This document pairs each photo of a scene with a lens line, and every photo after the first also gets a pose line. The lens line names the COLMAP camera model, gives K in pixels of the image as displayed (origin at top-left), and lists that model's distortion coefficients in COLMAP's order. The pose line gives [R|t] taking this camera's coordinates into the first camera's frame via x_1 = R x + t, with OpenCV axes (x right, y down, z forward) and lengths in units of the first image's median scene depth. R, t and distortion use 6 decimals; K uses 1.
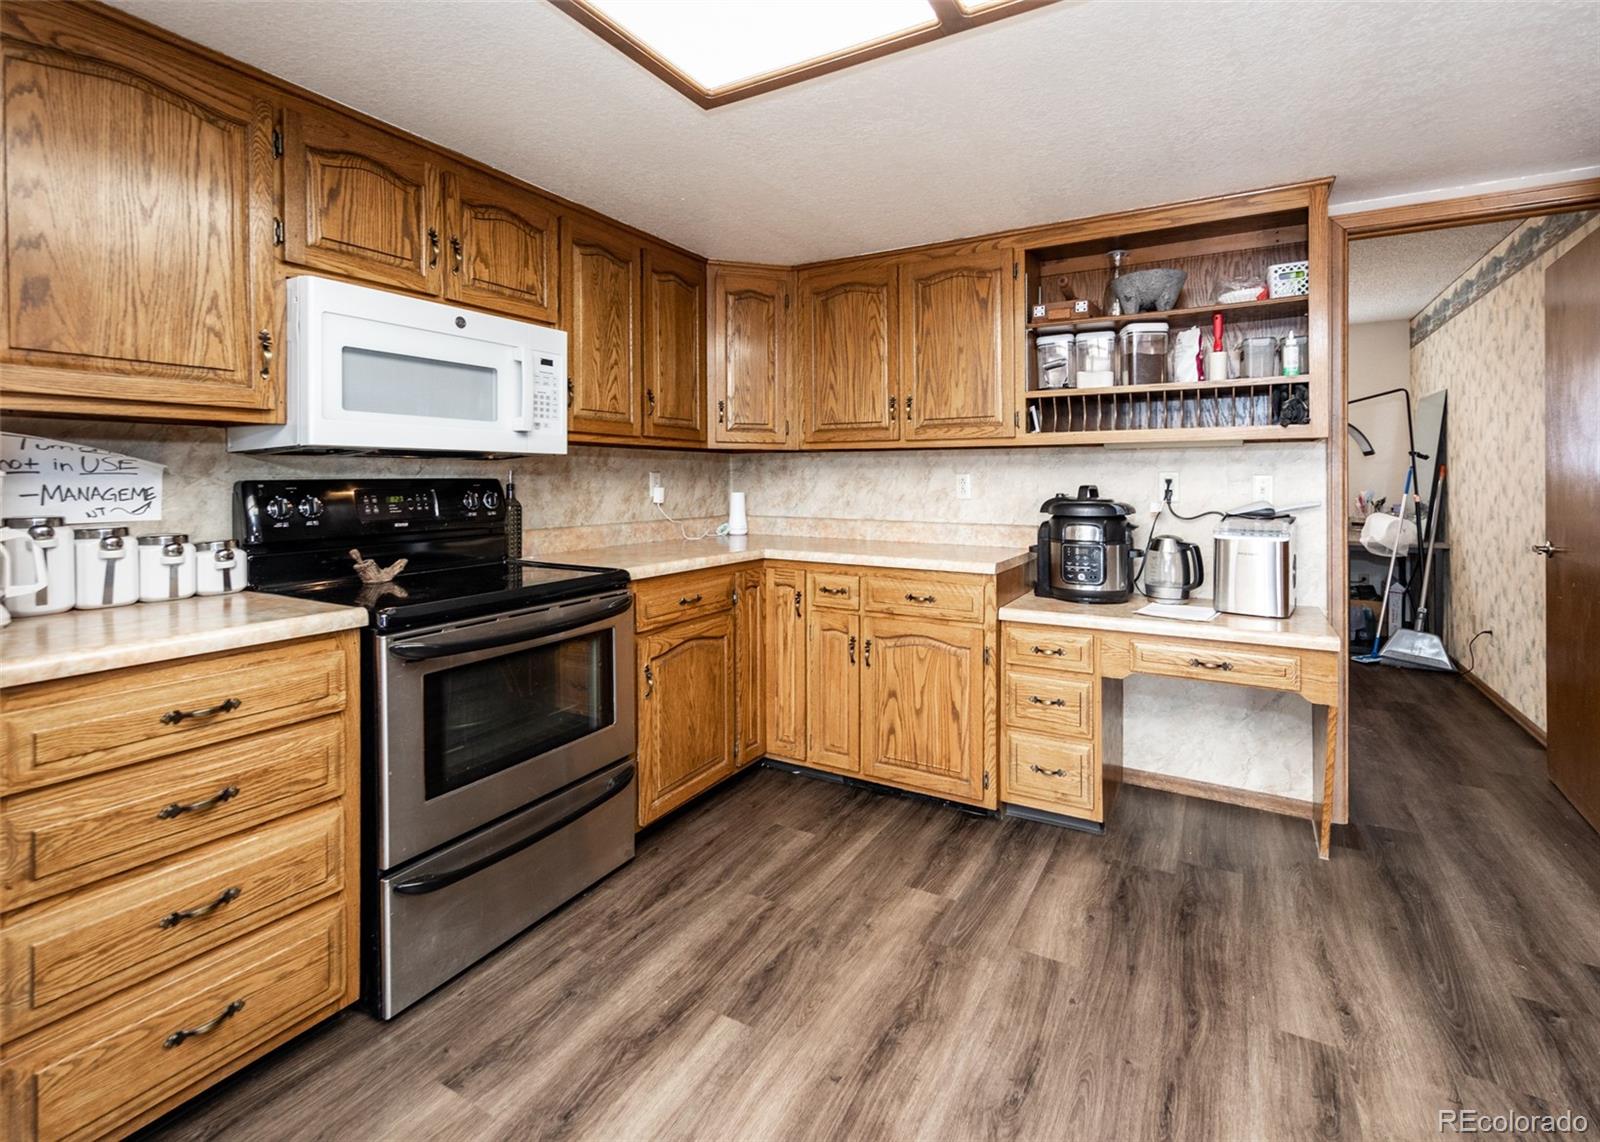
lens RADIAL K [[747.3, 0, 799.1], [0, 747.3, 494.5], [0, 0, 1]] dist [-0.000503, -0.000082]
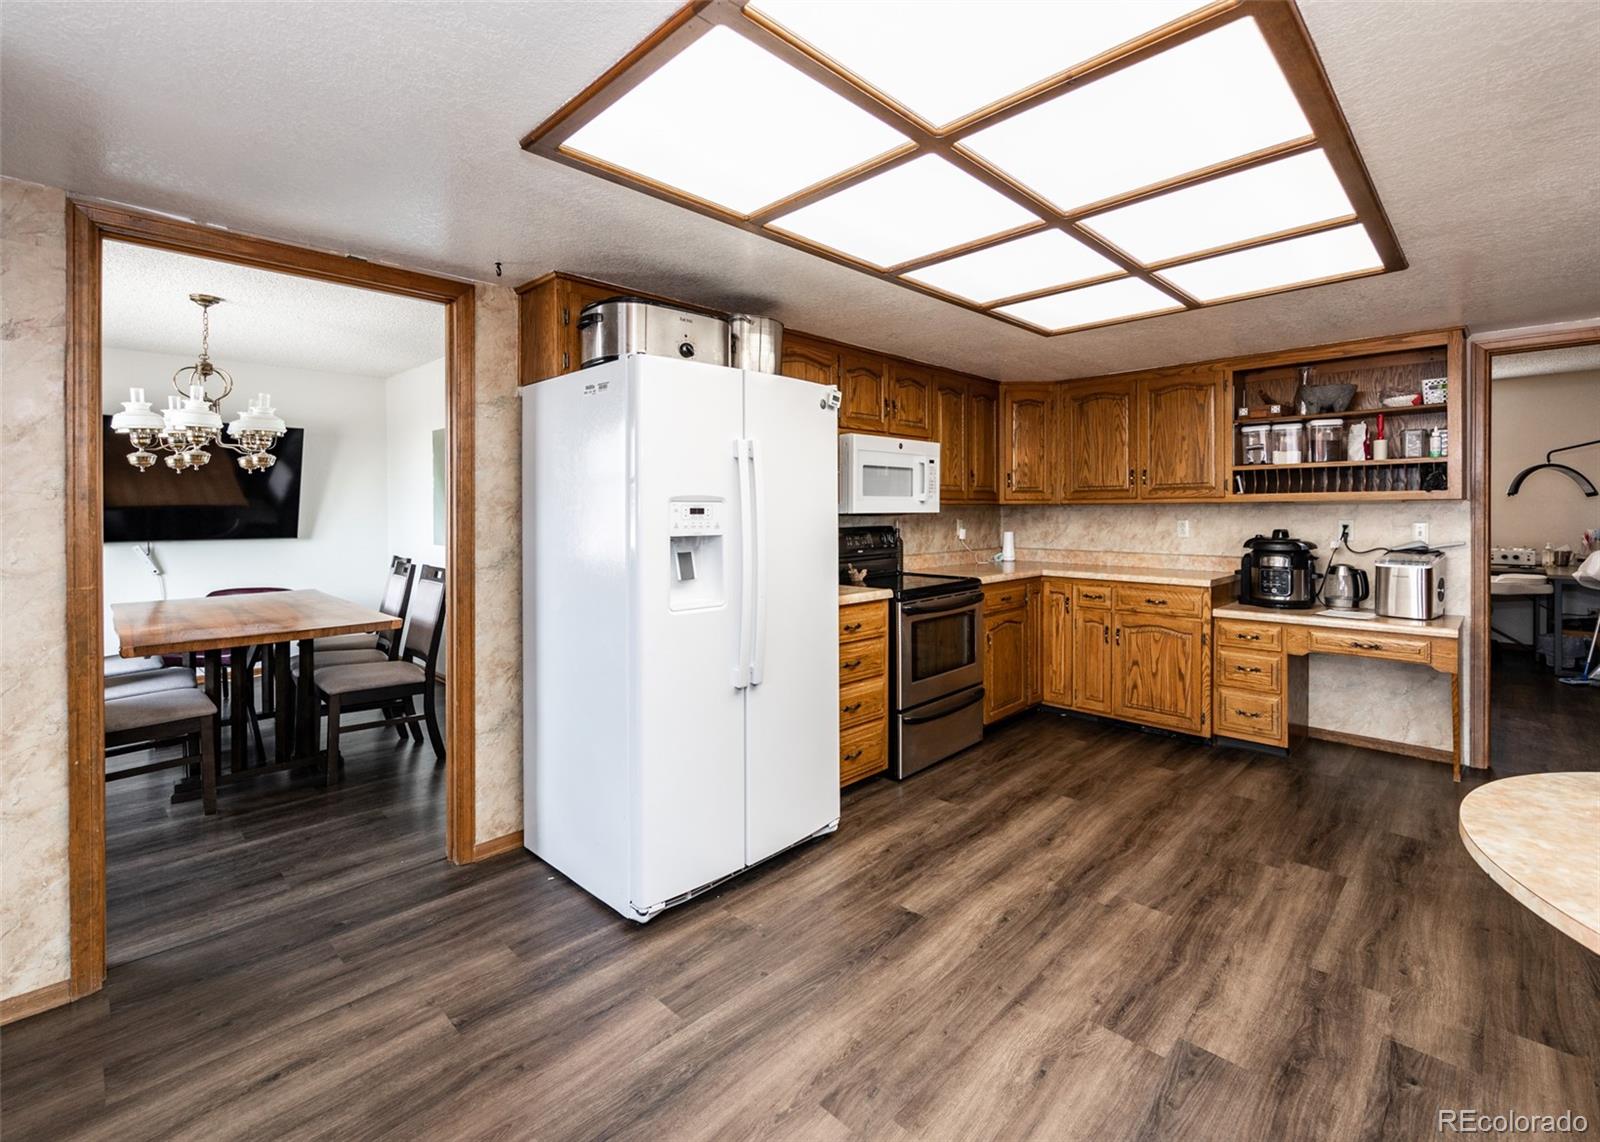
lens RADIAL K [[721.5, 0, 778.9], [0, 721.5, 531.8], [0, 0, 1]] dist [-0.000580, -0.000214]
pose [[0.965530, 0.002513, -0.260278, -0.205581], [-0.000511, 0.999970, 0.007757, -0.018638], [0.260290, -0.007357, 0.965503, -0.655655]]
